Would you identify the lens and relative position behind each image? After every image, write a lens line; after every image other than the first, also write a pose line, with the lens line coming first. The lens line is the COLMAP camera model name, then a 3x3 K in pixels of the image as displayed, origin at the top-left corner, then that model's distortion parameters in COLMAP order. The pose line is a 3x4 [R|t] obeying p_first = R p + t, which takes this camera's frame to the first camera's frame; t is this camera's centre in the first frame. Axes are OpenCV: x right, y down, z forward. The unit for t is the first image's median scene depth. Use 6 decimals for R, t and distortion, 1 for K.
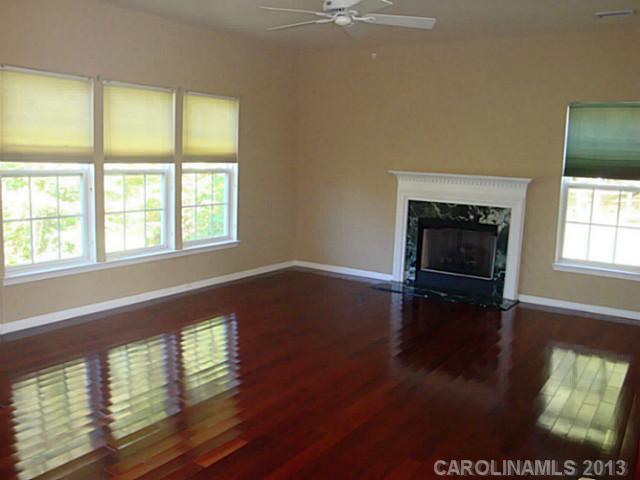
lens RADIAL K [[574.8, 0, 320.0], [0, 574.8, 240.0], [0, 0, 1]] dist [-0.170954, 0.171800]
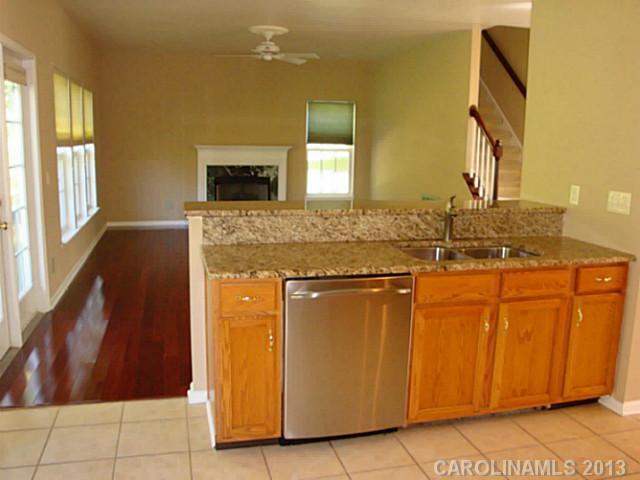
lens RADIAL K [[574.8, 0, 320.0], [0, 574.8, 240.0], [0, 0, 1]] dist [-0.170954, 0.171800]
pose [[0.677671, -0.147554, 0.720410, -0.740157], [0.108335, 0.989005, 0.100660, 0.001480], [-0.727341, 0.009832, 0.686205, -0.184654]]
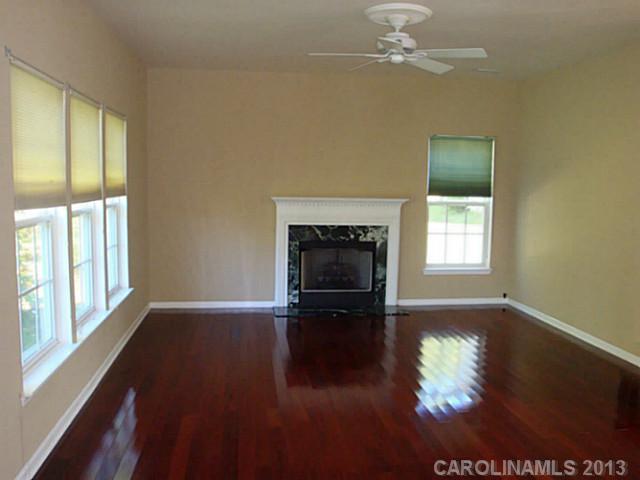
lens RADIAL K [[574.8, 0, 320.0], [0, 574.8, 240.0], [0, 0, 1]] dist [-0.170954, 0.171800]
pose [[0.761552, -0.086449, 0.642312, -0.484237], [0.102688, 0.994640, 0.012118, -0.052898], [-0.639916, 0.056729, 0.766348, 0.194983]]
